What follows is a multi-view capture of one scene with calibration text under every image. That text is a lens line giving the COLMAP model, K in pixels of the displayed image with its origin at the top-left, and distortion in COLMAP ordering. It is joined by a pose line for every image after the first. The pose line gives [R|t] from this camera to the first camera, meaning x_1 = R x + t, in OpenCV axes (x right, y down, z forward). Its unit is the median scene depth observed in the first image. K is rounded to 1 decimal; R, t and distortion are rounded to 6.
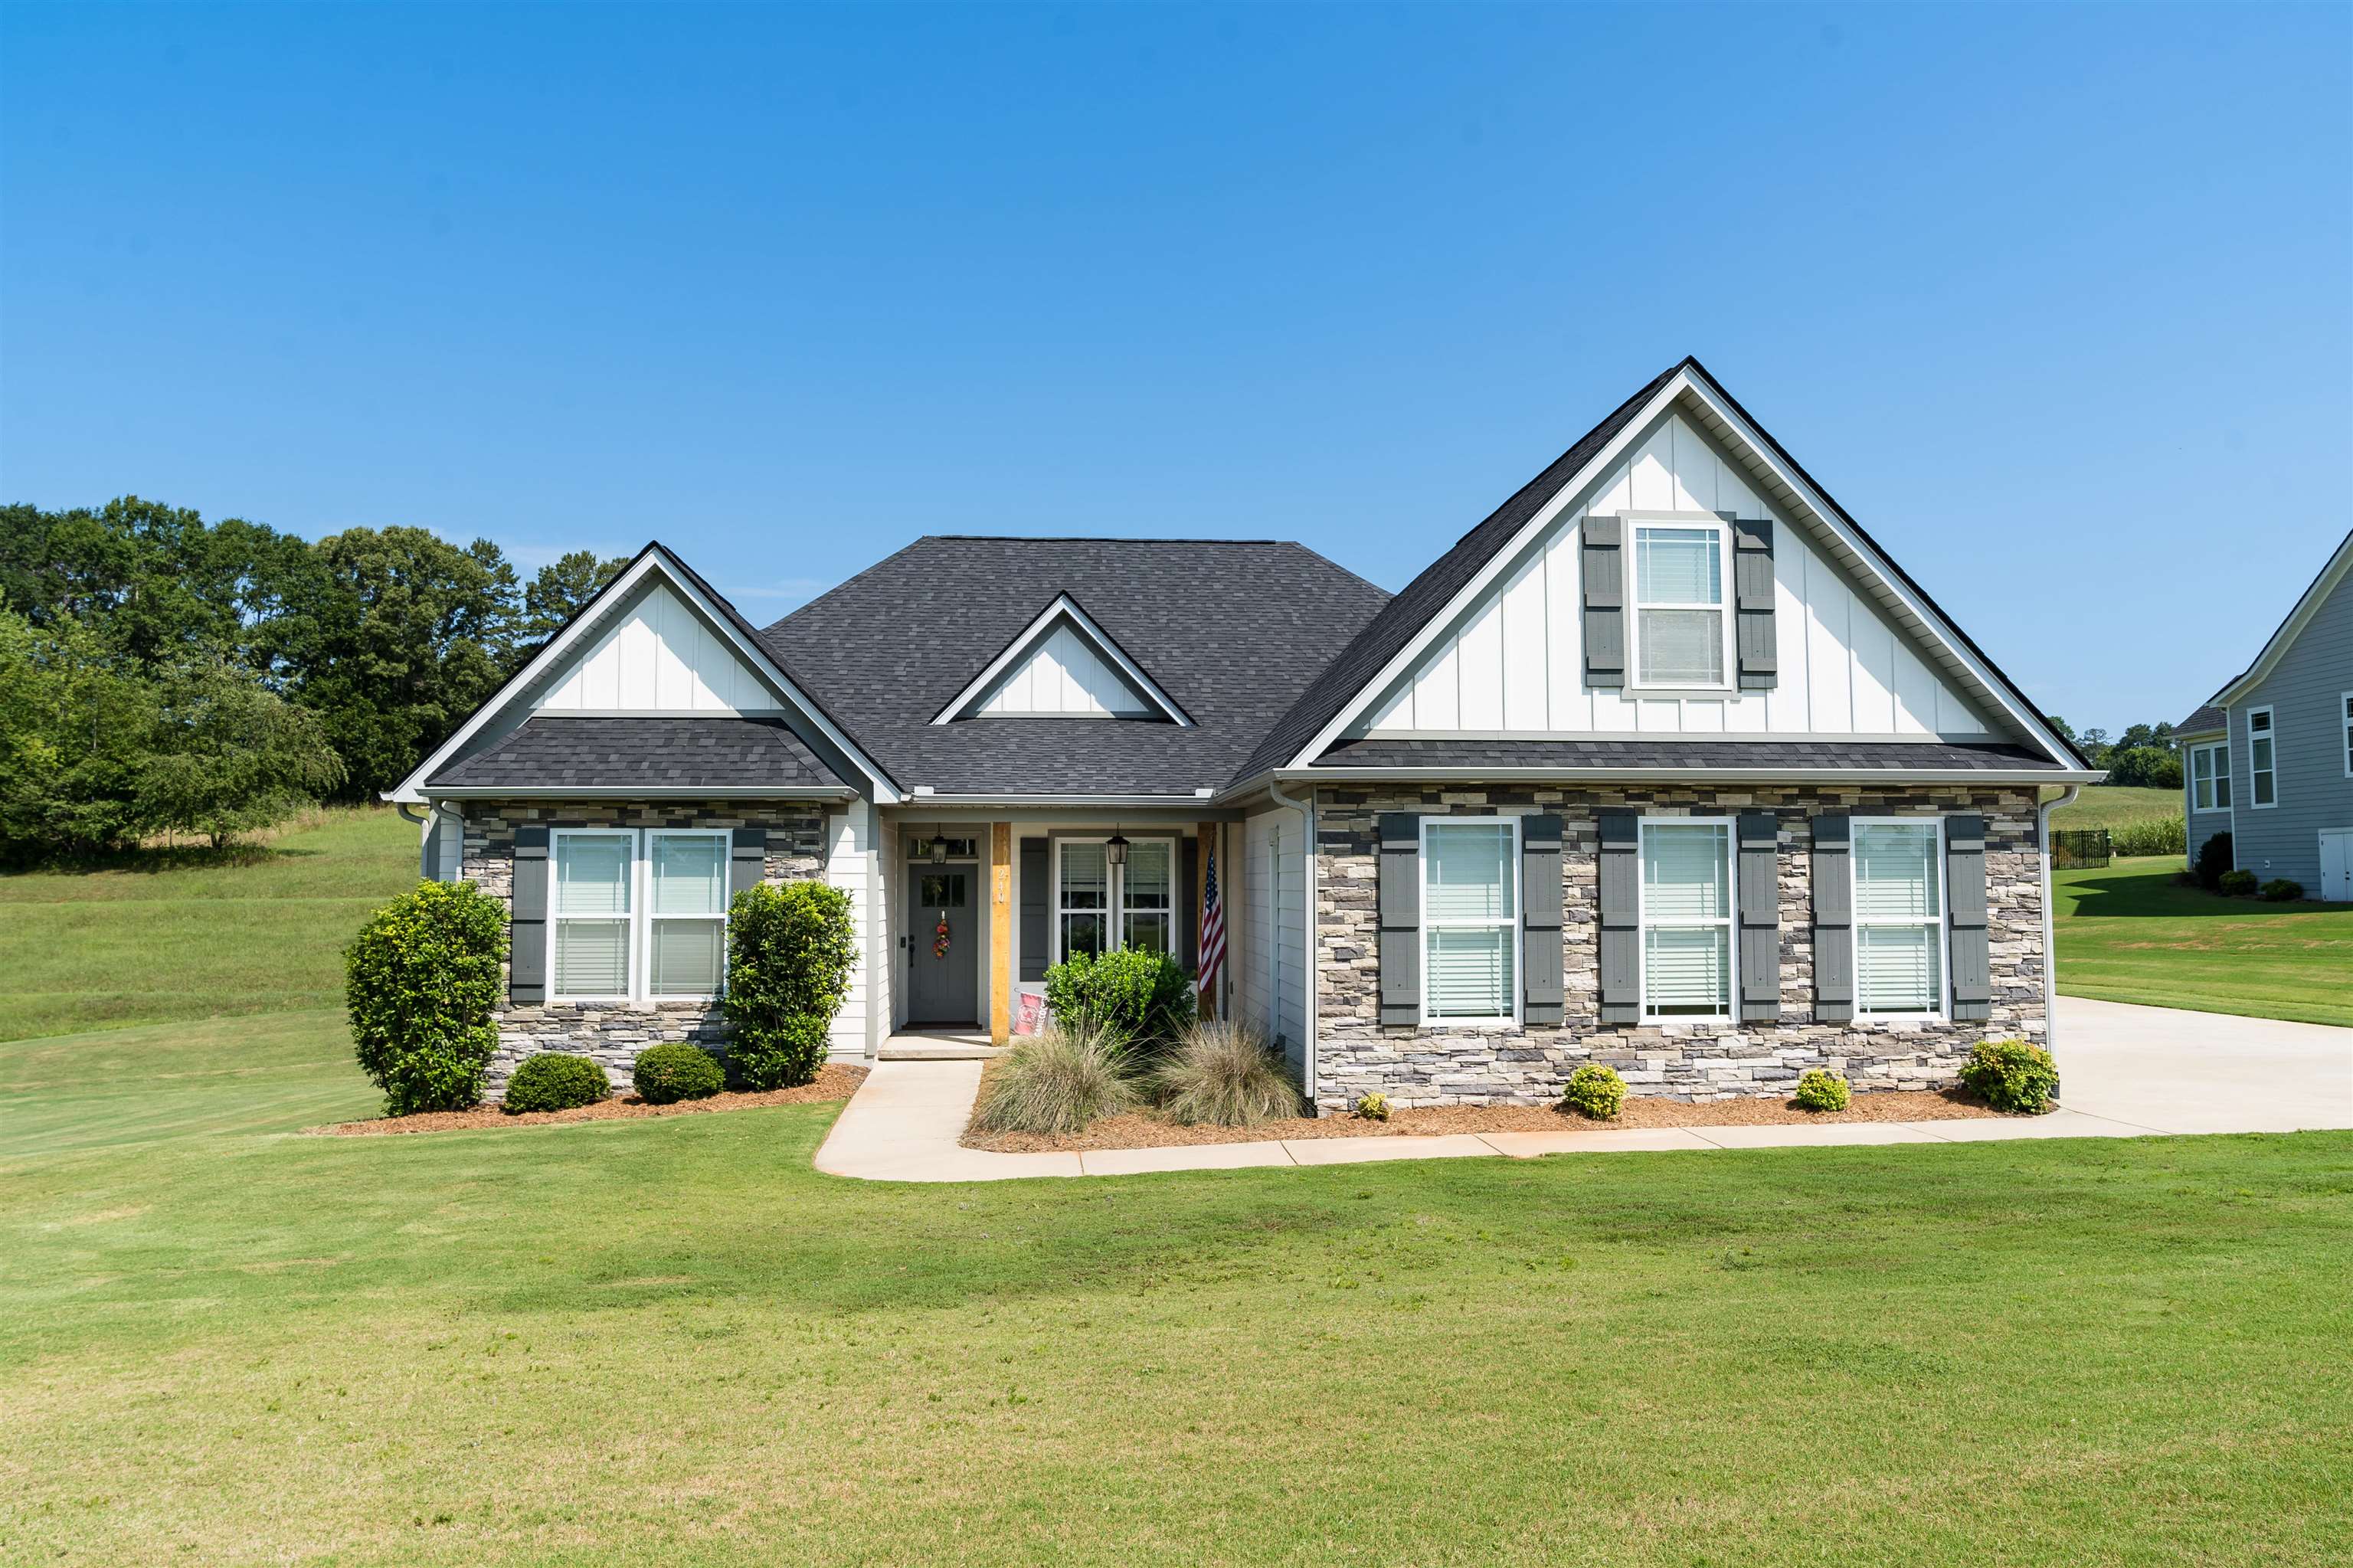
lens RADIAL K [[1616.1, 0, 1176.9], [0, 1616.1, 780.8], [0, 0, 1]] dist [-0.031432, 0.000988]
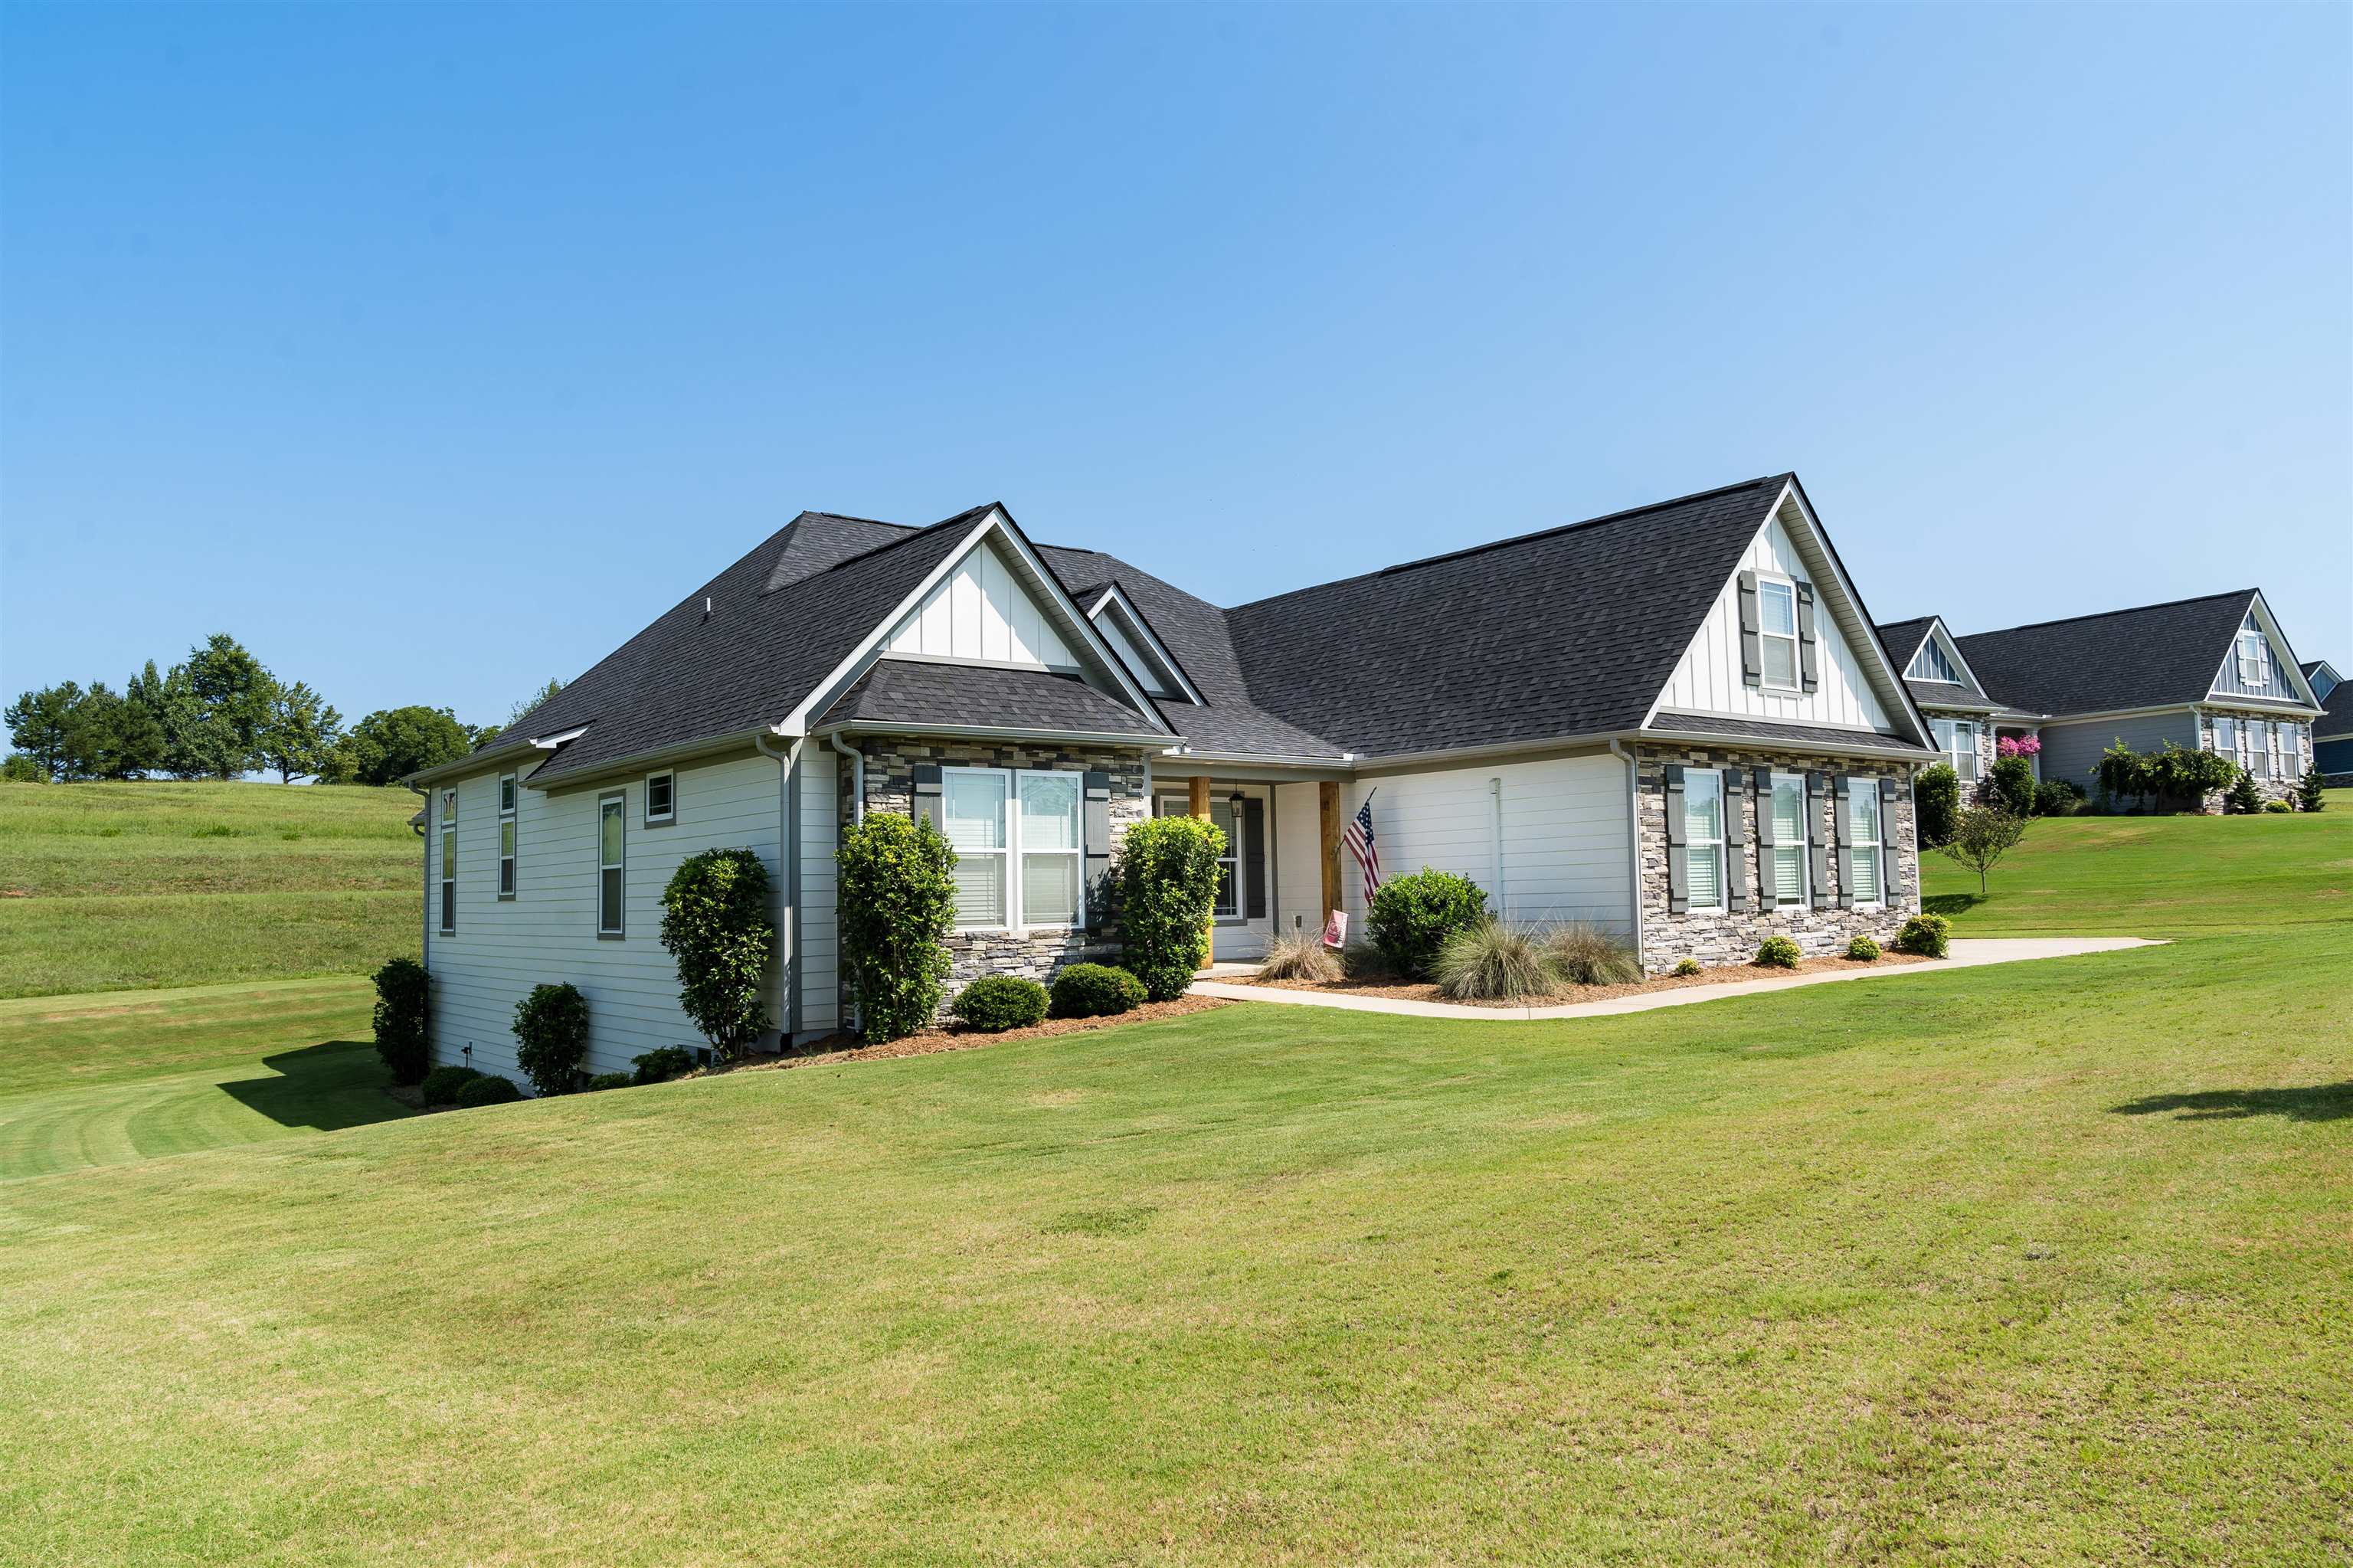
lens RADIAL K [[1616.1, 0, 1178.1], [0, 1616.1, 789.1], [0, 0, 1]] dist [-0.031432, 0.000988]
pose [[0.834562, 0.022145, 0.550469, -0.983543], [-0.014878, 0.999733, -0.017661, 0.071402], [-0.550714, 0.006549, 0.834669, 0.052257]]
